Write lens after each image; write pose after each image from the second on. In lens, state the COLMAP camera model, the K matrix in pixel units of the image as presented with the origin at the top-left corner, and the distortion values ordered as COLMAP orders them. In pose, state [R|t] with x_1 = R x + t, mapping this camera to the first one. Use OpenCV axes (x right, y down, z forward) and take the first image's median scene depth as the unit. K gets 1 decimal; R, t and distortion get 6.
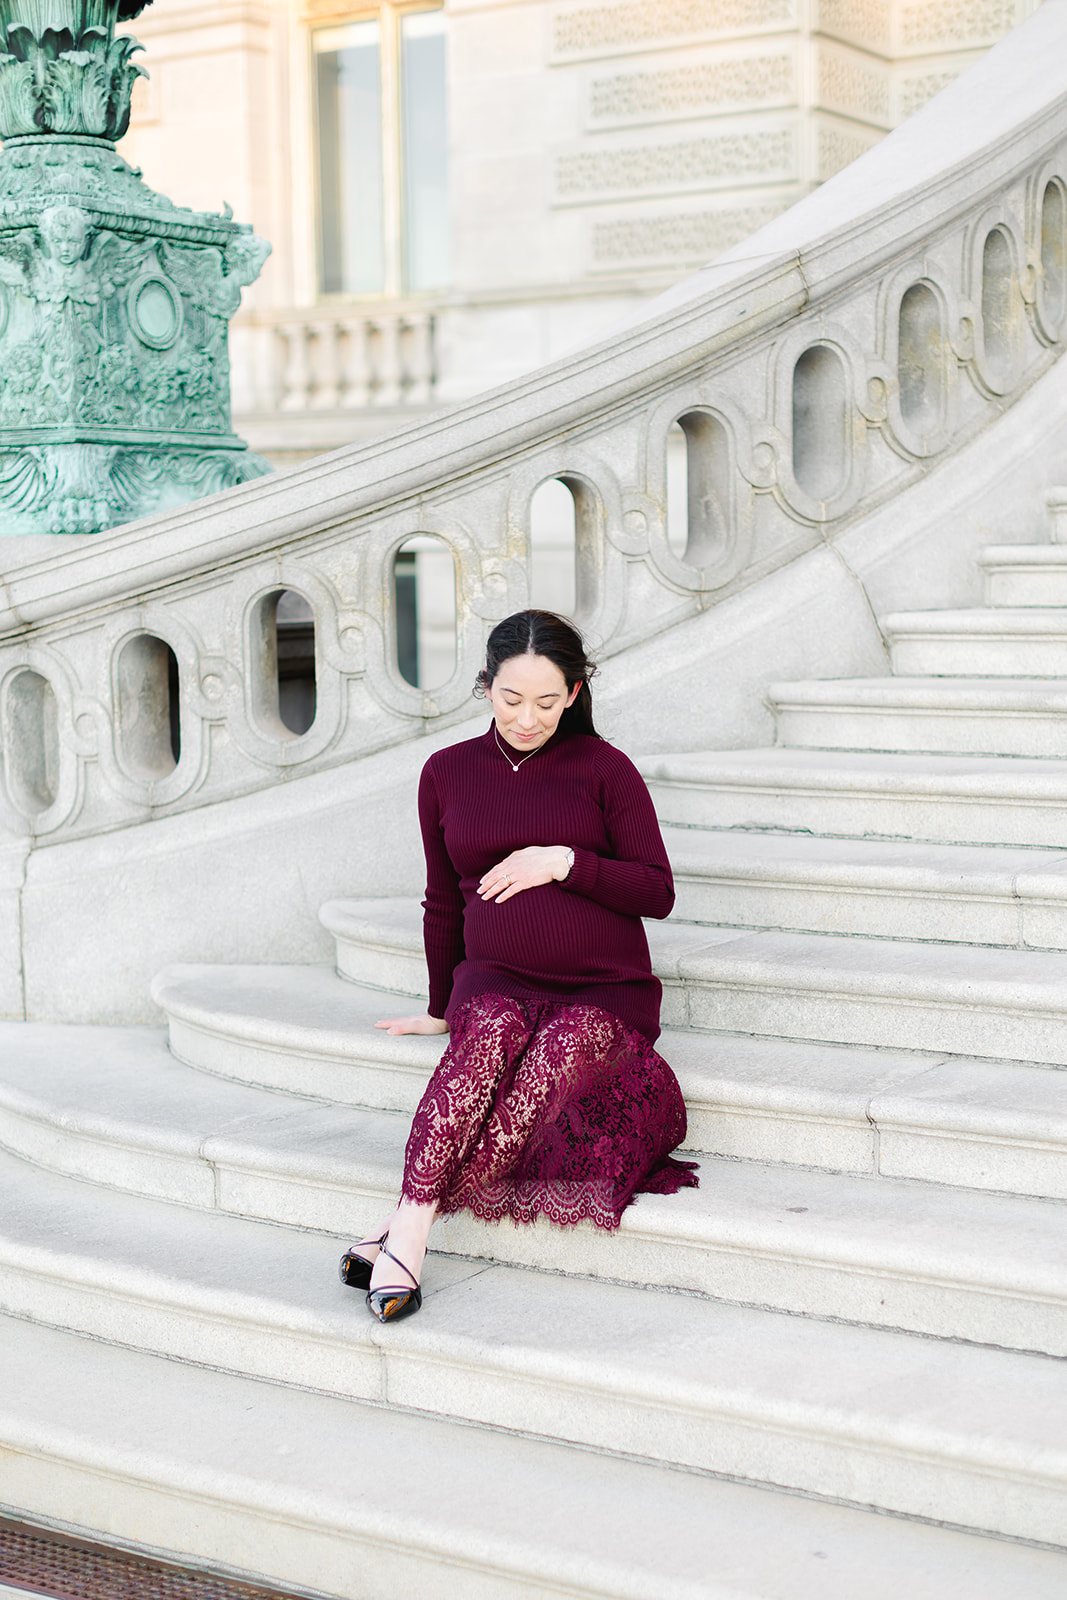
lens RADIAL K [[2595.1, 0, 553.4], [0, 2595.1, 866.4], [0, 0, 1]] dist [0.022434, -0.036903]
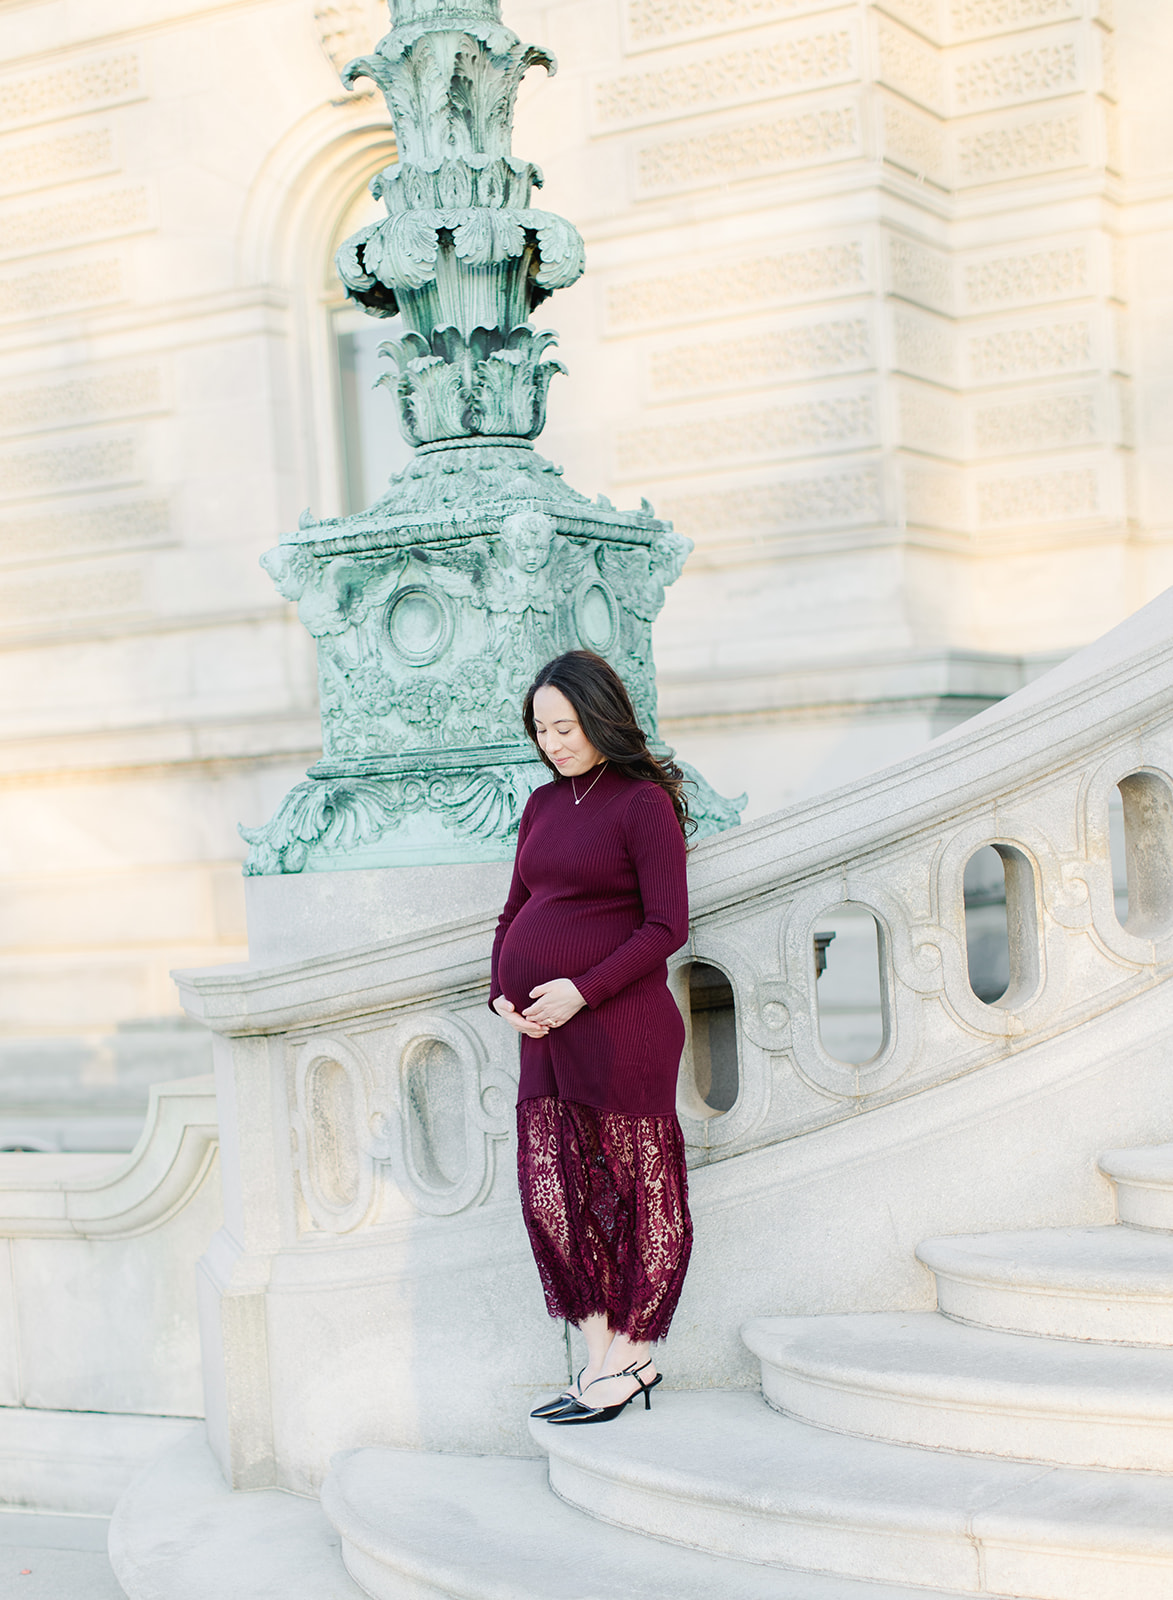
lens RADIAL K [[2778.5, 0, 538.6], [0, 2778.5, 924.4], [0, 0, 1]] dist [0.025053, -0.044404]
pose [[0.997029, -0.050599, 0.058075, -0.270190], [0.055525, 0.994694, -0.086607, -0.020081], [-0.053384, 0.089575, 0.994548, 0.016054]]
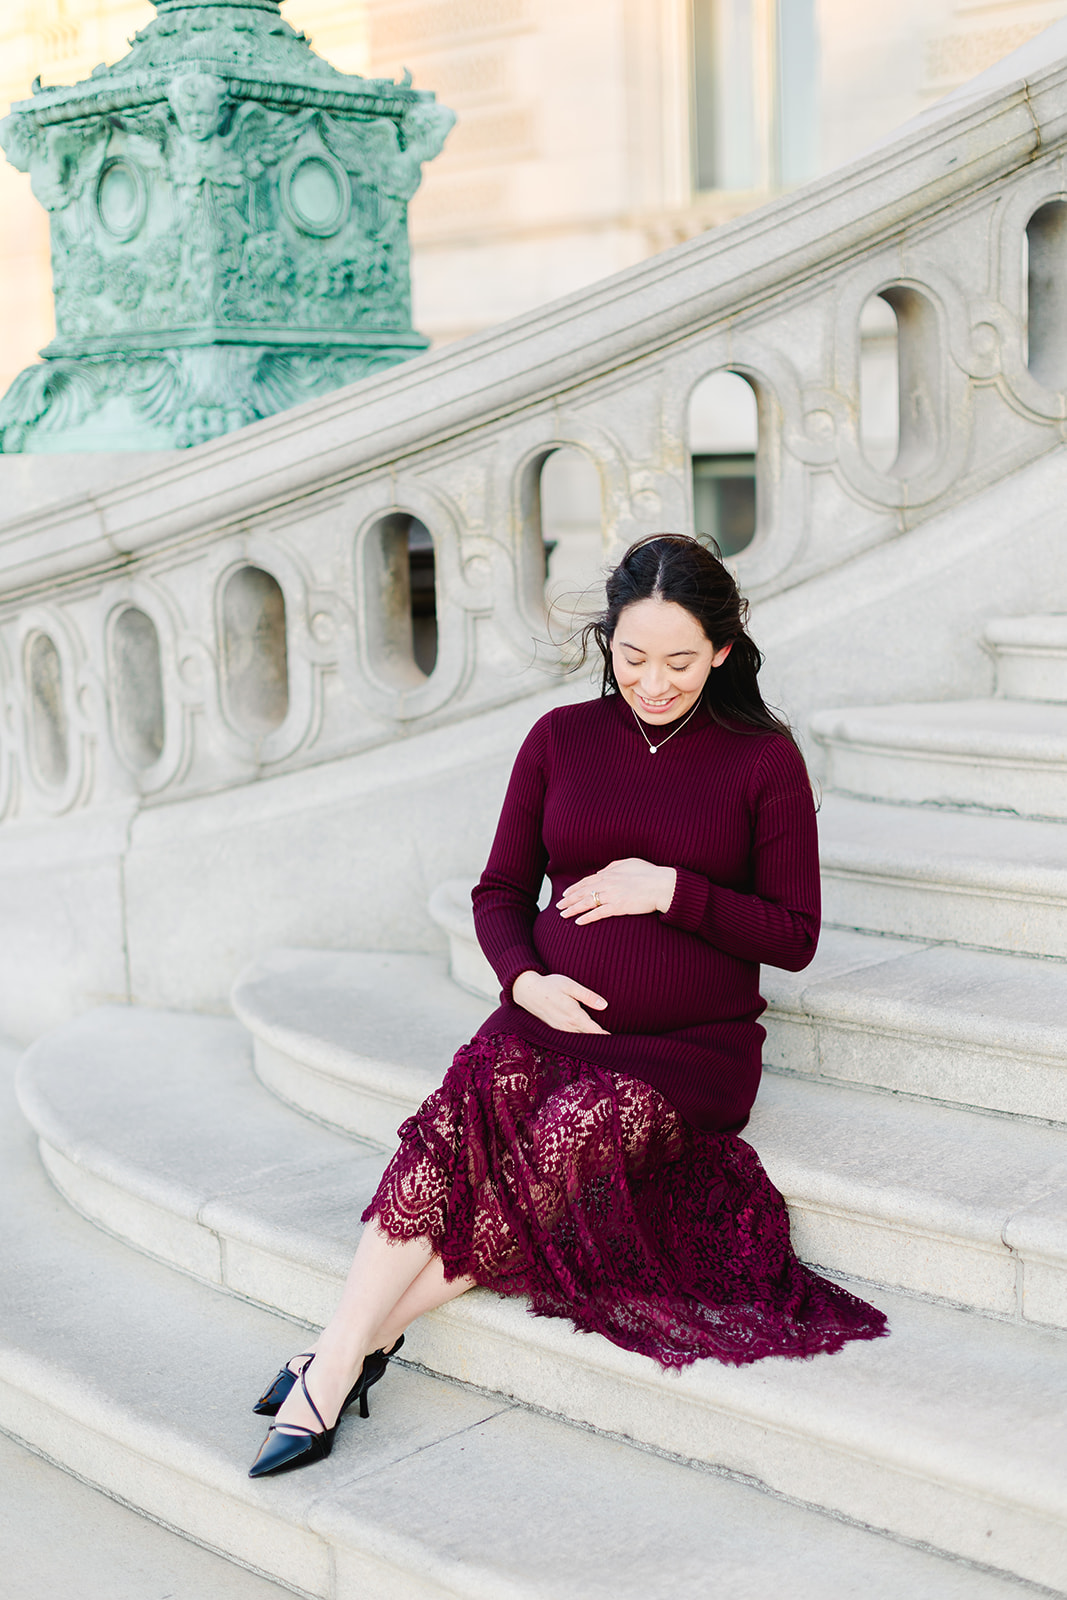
lens RADIAL K [[2404.7, 0, 533.5], [0, 2404.7, 800.0], [0, 0, 1]] dist [0.026772, -0.033477]
pose [[0.981833, 0.011147, -0.189422, 0.087689], [-0.006185, 0.999623, 0.026764, -0.033596], [0.189649, -0.025106, 0.981531, 0.232651]]
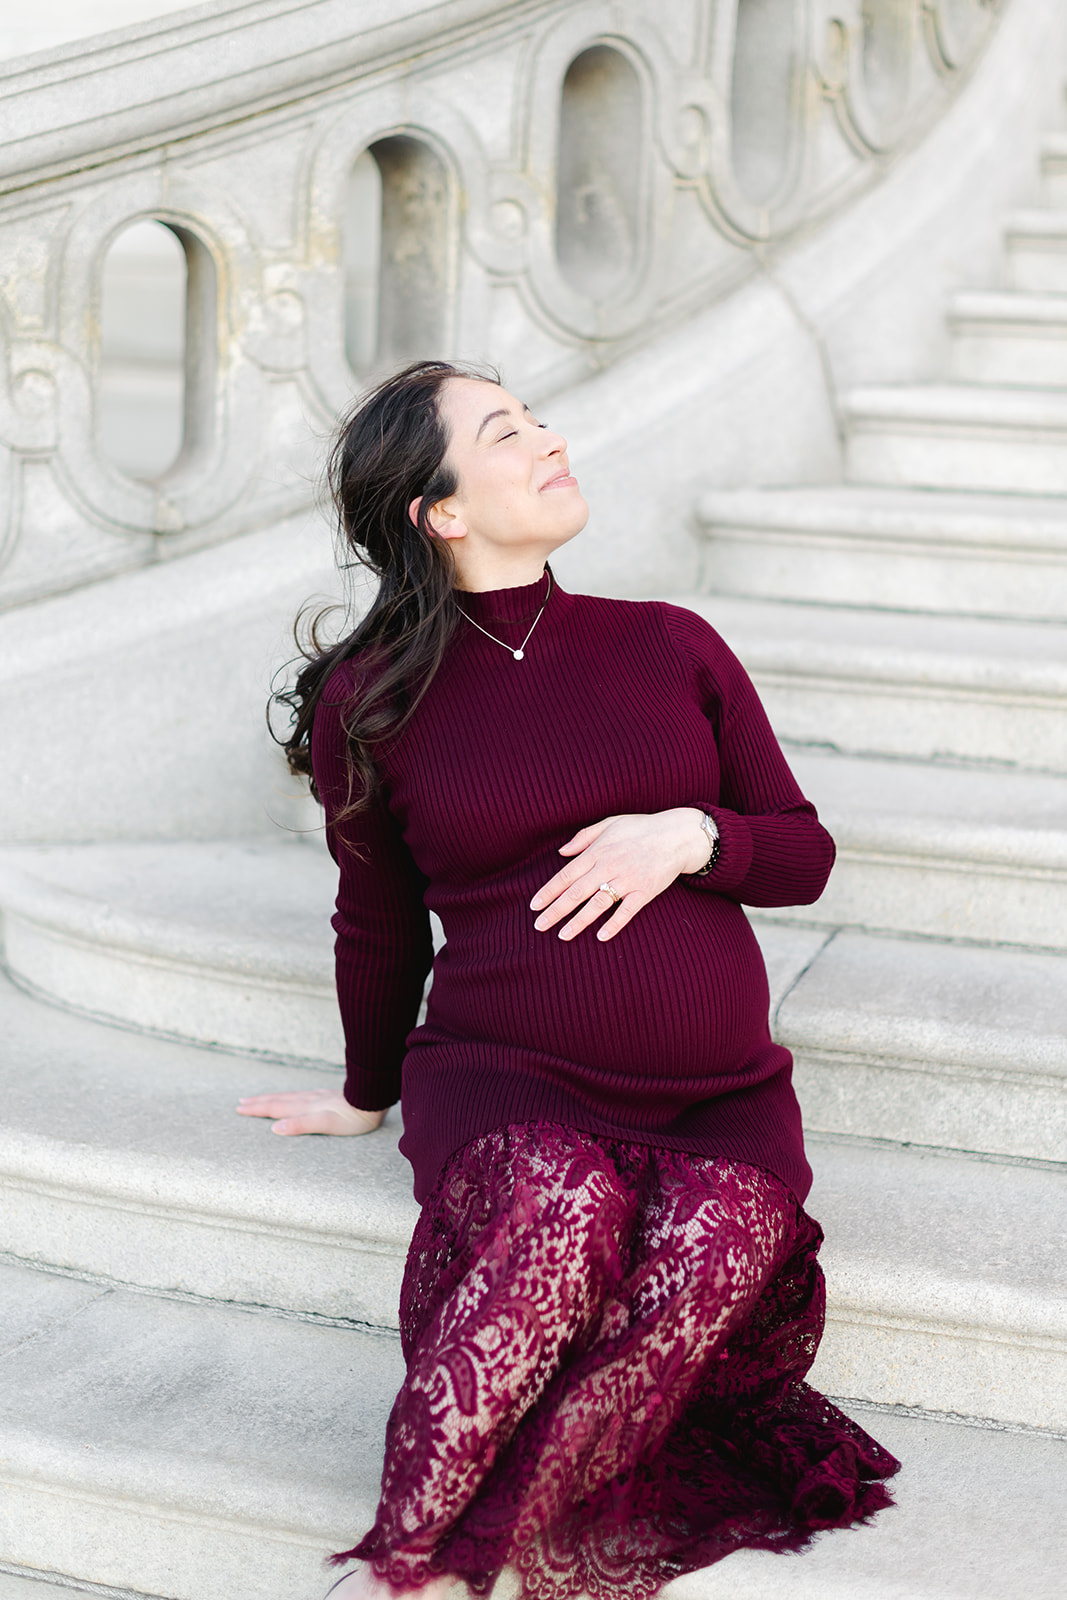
lens RADIAL K [[2704.1, 0, 600.8], [0, 2704.1, 696.8], [0, 0, 1]] dist [0.026909, -0.020703]
pose [[0.952774, 0.012588, 0.303421, -0.137011], [-0.021662, 0.999413, 0.026558, -0.038325], [-0.302908, -0.031876, 0.952487, 0.386763]]
